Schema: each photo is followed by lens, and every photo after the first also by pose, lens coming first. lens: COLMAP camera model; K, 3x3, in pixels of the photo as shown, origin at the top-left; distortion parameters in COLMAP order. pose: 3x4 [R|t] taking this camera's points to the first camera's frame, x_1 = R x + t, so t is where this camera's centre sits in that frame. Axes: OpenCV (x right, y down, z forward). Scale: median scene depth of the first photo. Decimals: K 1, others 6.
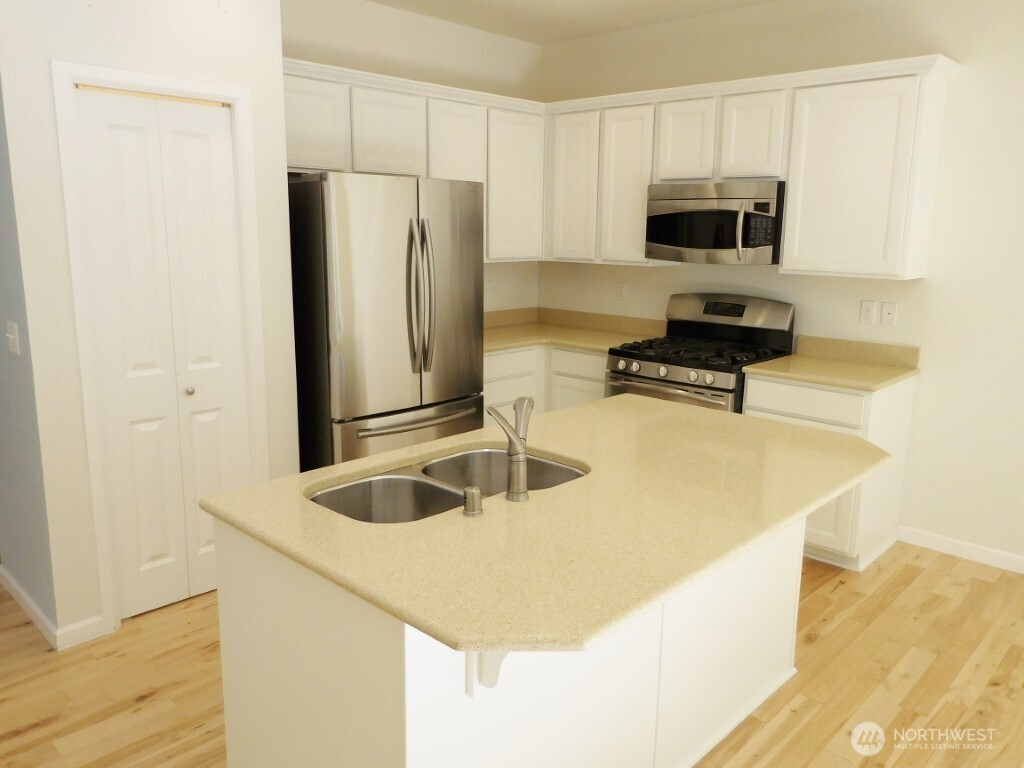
lens RADIAL K [[792.5, 0, 512.0], [0, 792.5, 384.0], [0, 0, 1]] dist [-0.002473, -0.003171]
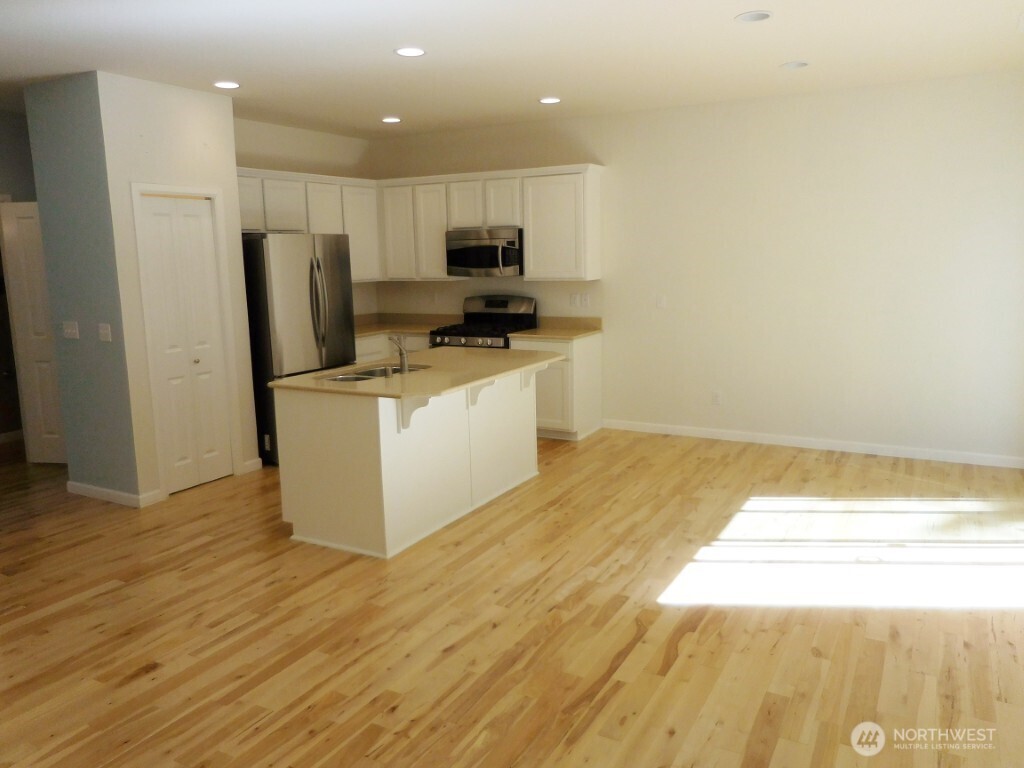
lens RADIAL K [[785.3, 0, 509.5], [0, 785.3, 379.7], [0, 0, 1]] dist [0.007210, -0.000201]
pose [[0.968413, -0.074563, 0.237943, -0.119317], [0.082974, 0.996225, -0.025516, 0.116593], [-0.235143, 0.044453, 0.970944, -0.647788]]
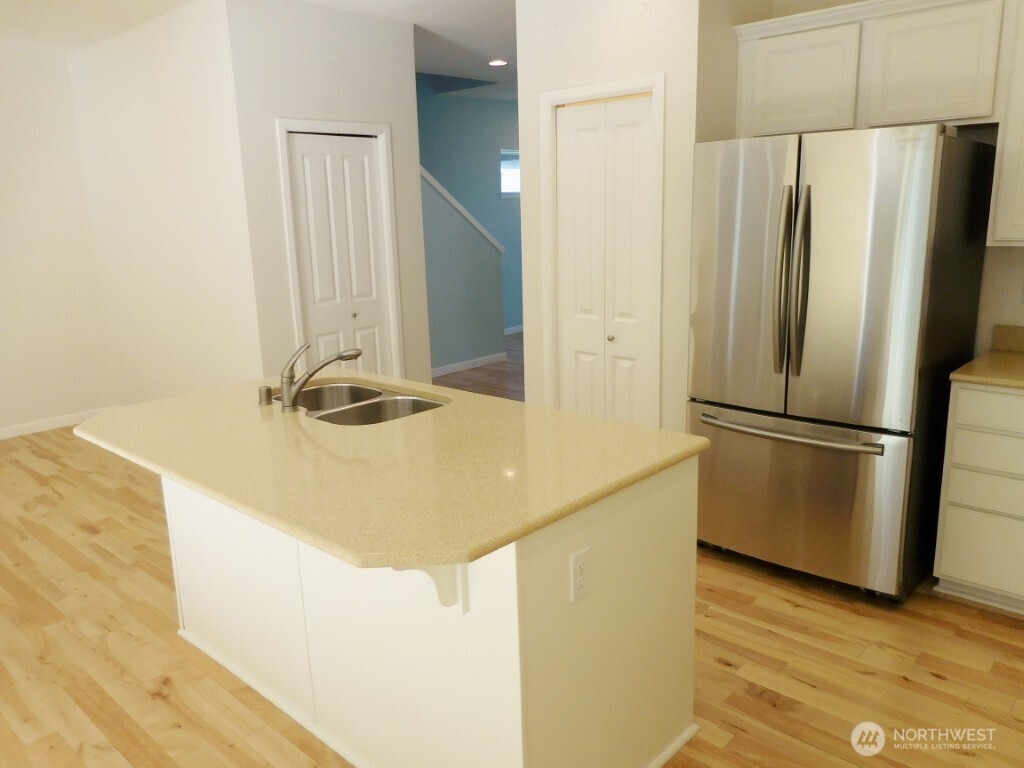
lens RADIAL K [[785.3, 0, 509.5], [0, 785.3, 379.7], [0, 0, 1]] dist [0.007210, -0.000201]
pose [[0.008162, 0.204894, -0.978750, 0.619705], [-0.165808, 0.965511, 0.200740, -0.114296], [0.986124, 0.160647, 0.041853, 0.621920]]
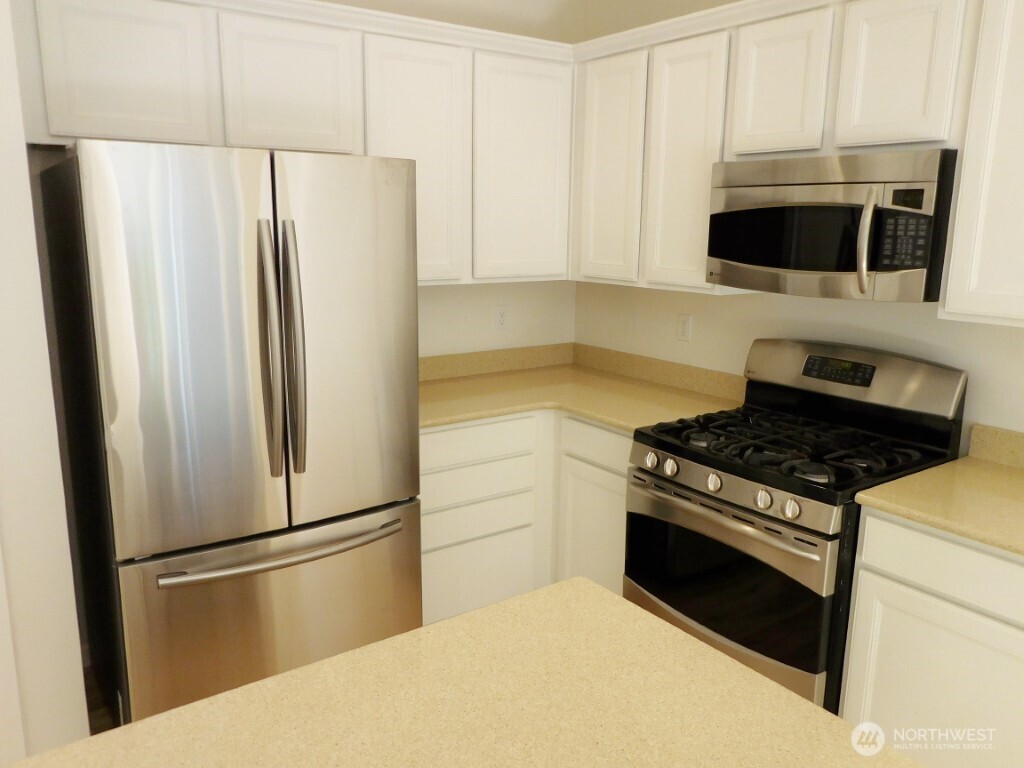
lens RADIAL K [[785.3, 0, 509.5], [0, 785.3, 379.7], [0, 0, 1]] dist [0.007210, -0.000201]
pose [[0.981289, 0.037233, -0.188908, 0.147666], [-0.036839, 0.999306, 0.005597, -0.087933], [0.188985, 0.001467, 0.981979, 0.401762]]
